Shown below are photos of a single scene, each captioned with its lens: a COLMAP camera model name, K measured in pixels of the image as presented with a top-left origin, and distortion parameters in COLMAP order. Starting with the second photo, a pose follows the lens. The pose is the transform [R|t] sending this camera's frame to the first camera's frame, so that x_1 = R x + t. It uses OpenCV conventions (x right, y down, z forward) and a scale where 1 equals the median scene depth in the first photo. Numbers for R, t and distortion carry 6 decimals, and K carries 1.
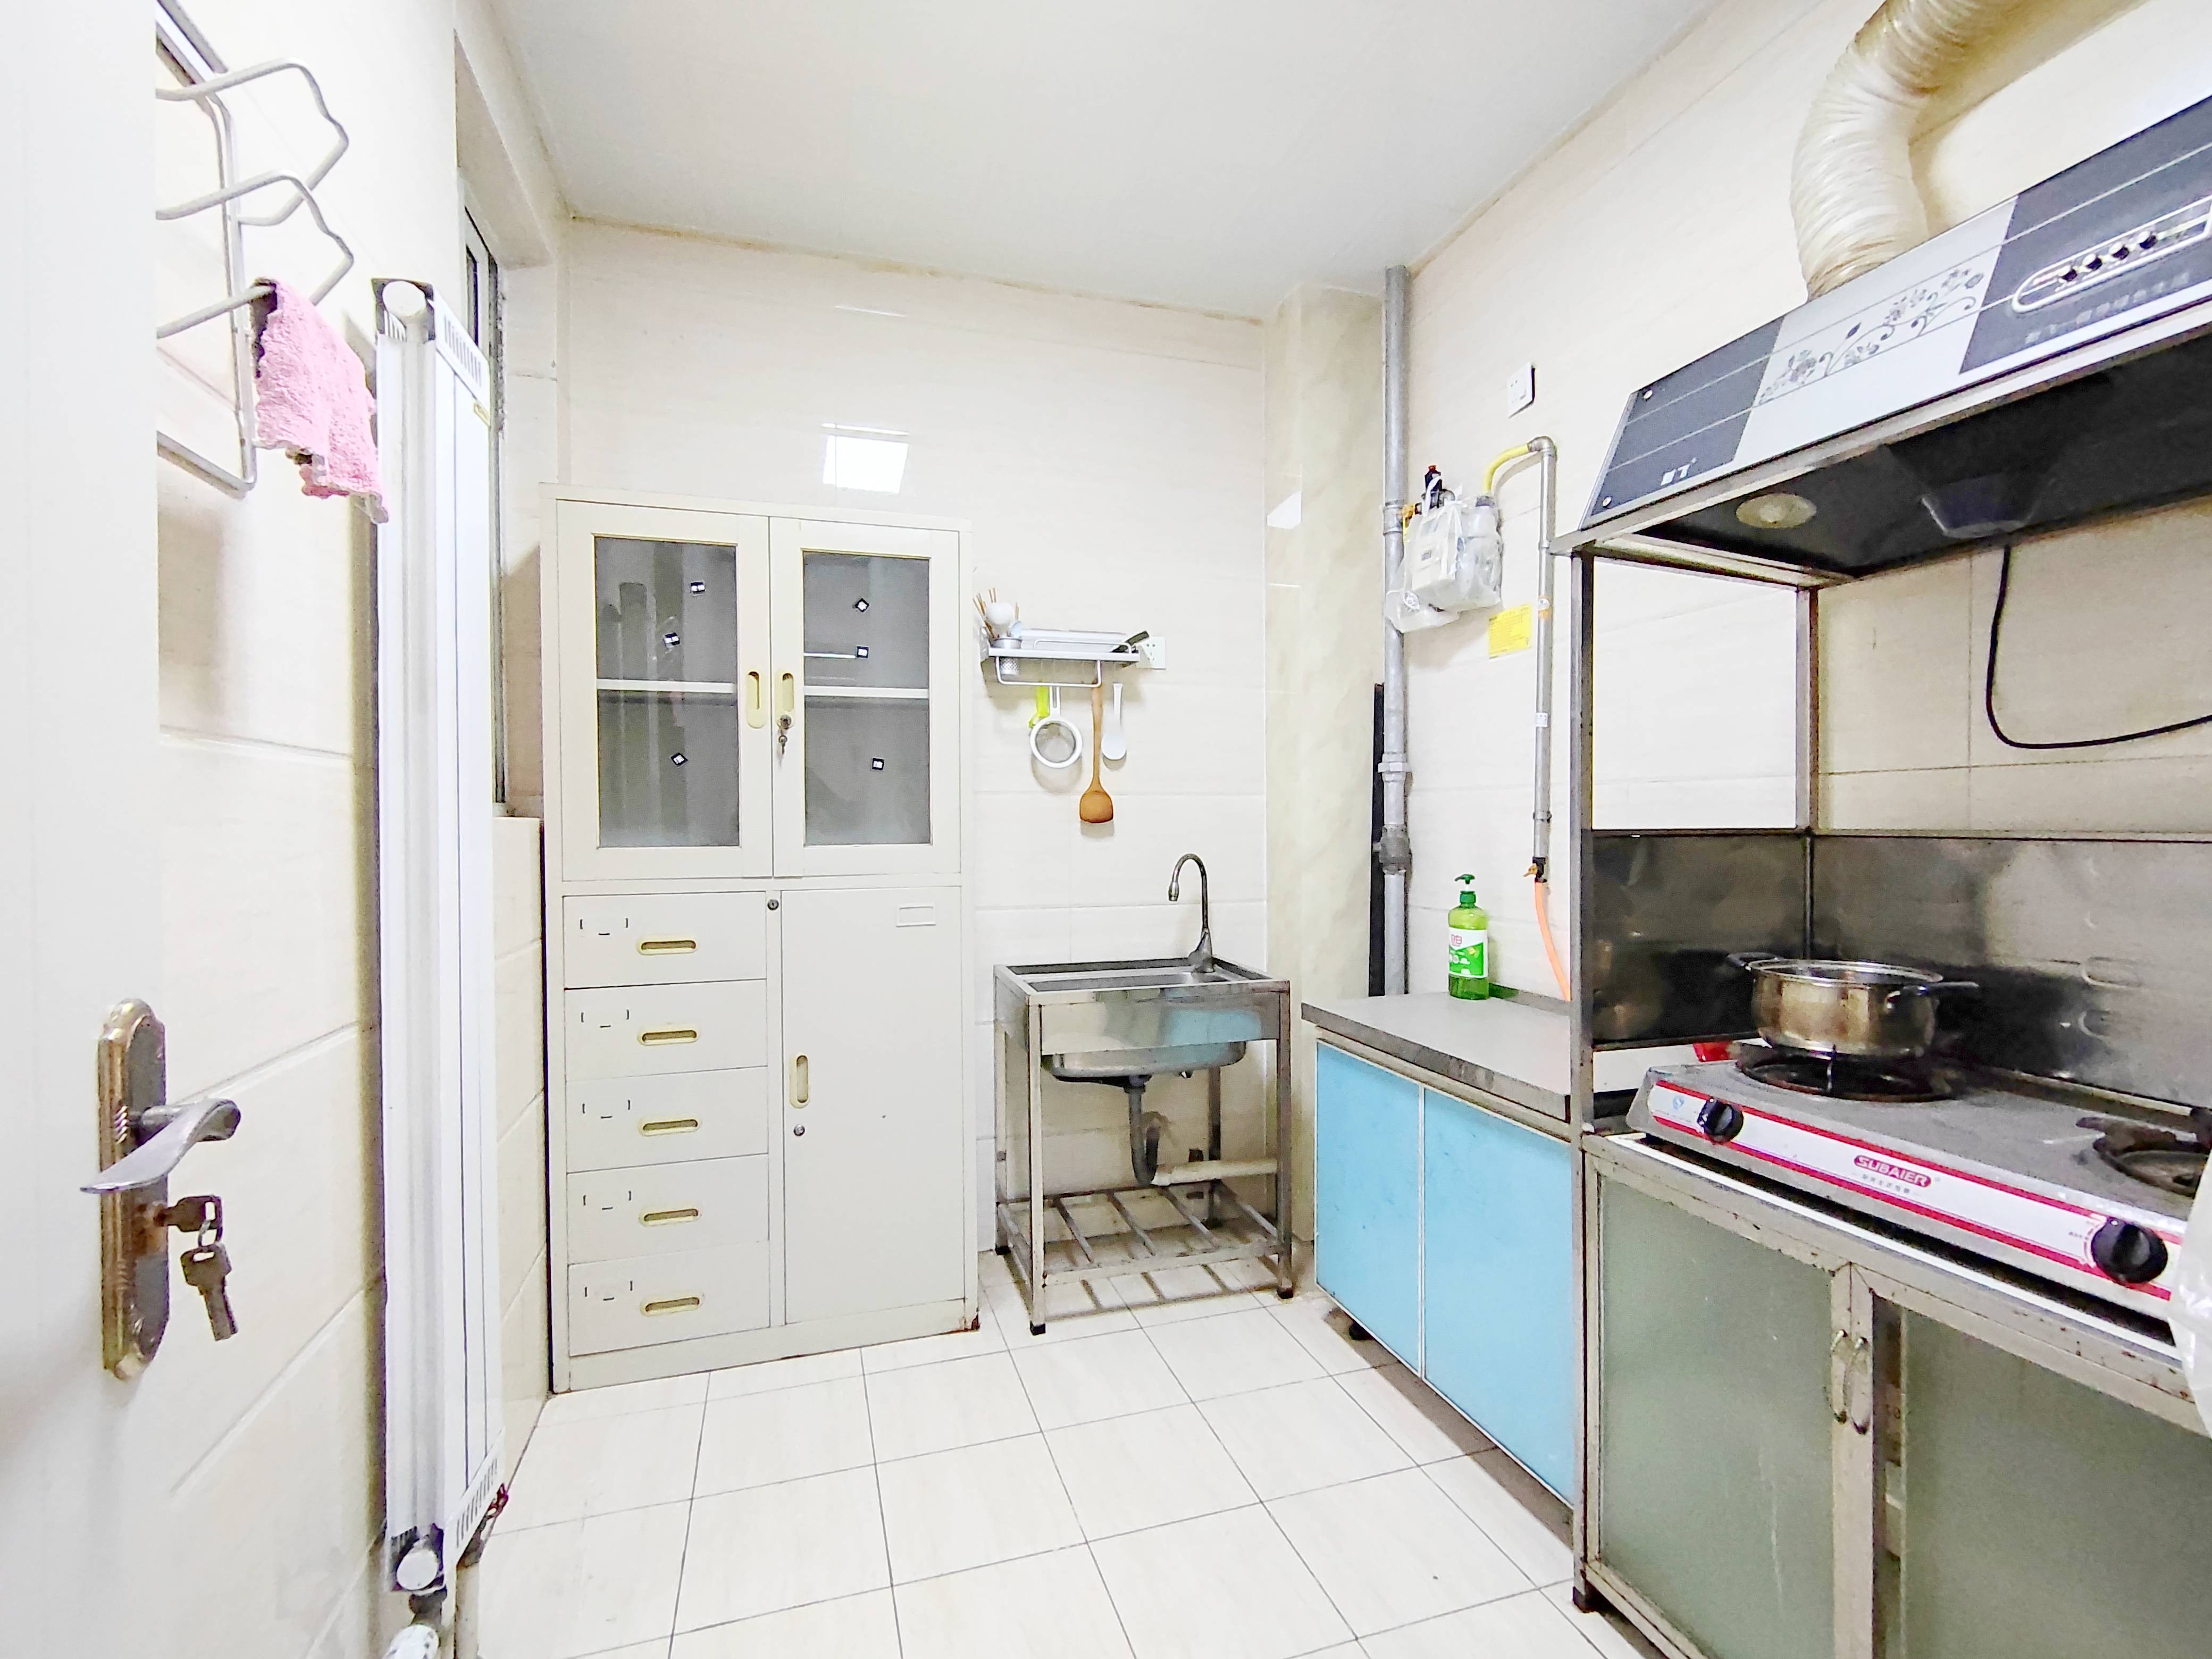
lens RADIAL K [[1022.3, 0, 1103.9], [0, 1022.3, 826.2], [0, 0, 1]] dist [0.003322, -0.000094]
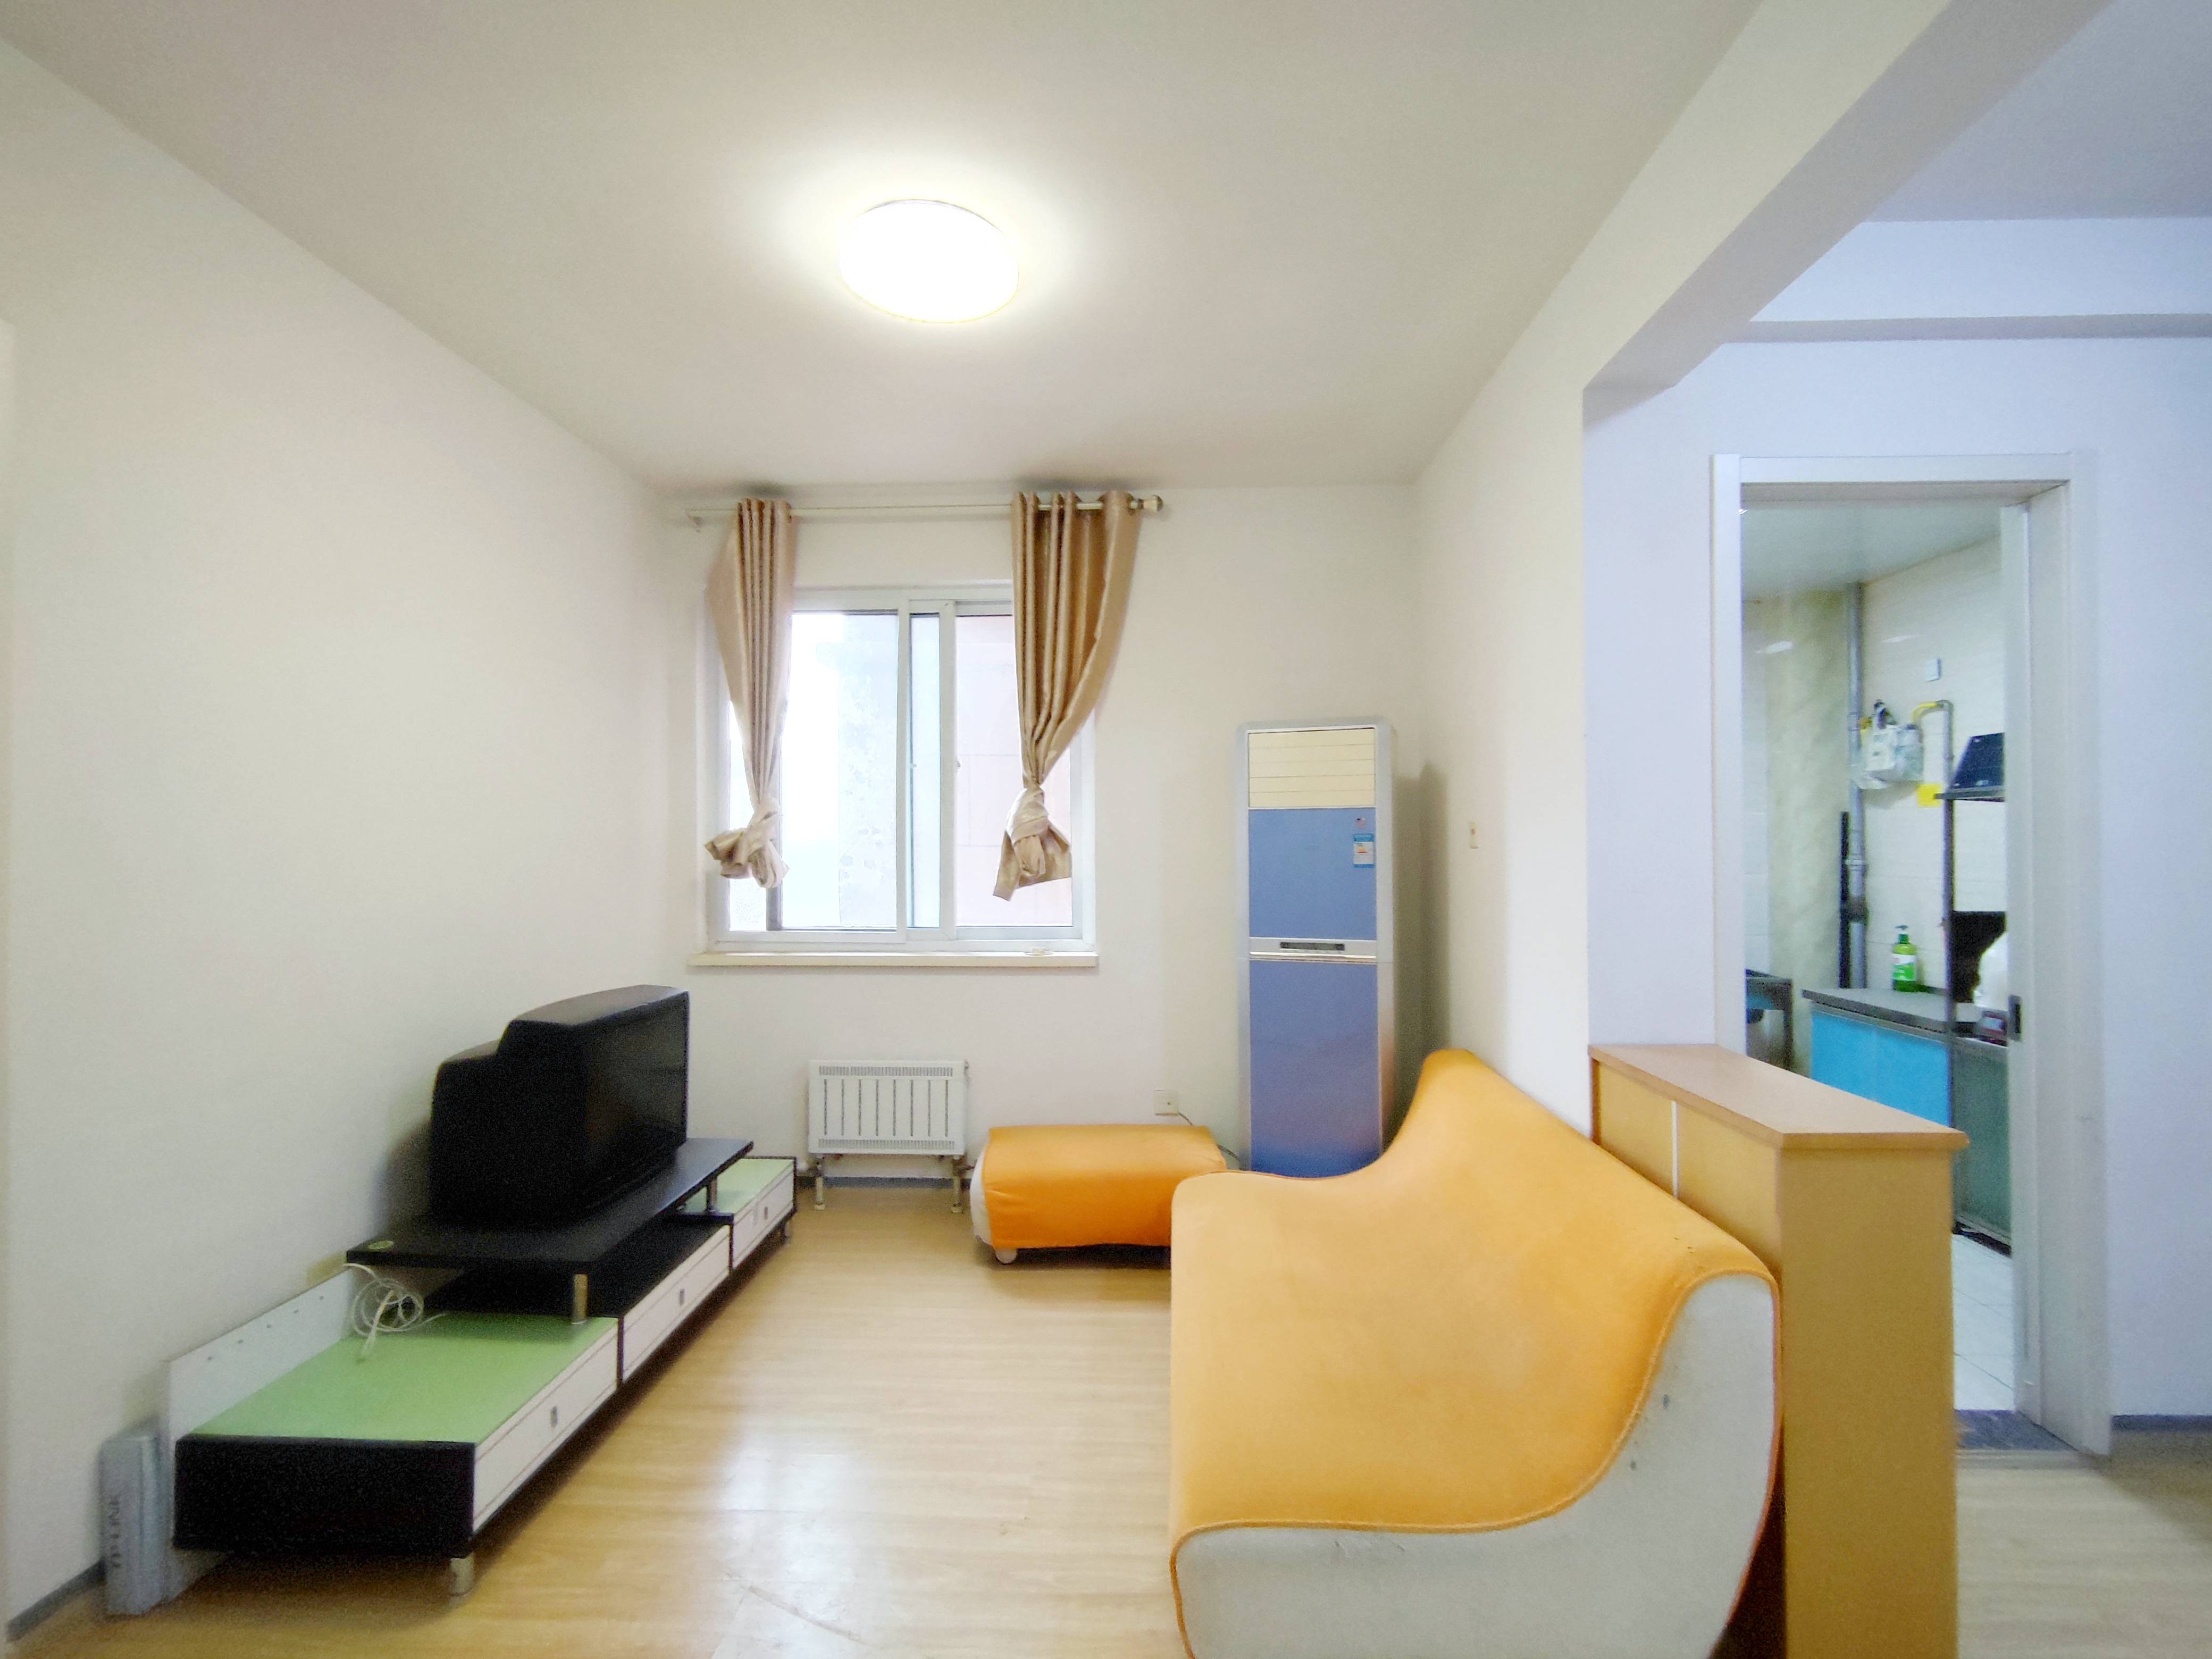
lens RADIAL K [[1022.3, 0, 1115.1], [0, 1022.3, 829.1], [0, 0, 1]] dist [0.003322, -0.000094]
pose [[0.940060, -0.000618, -0.341008, -0.336991], [-0.006931, 0.999757, -0.020918, -0.074008], [0.340938, 0.022028, 0.939828, -1.175067]]
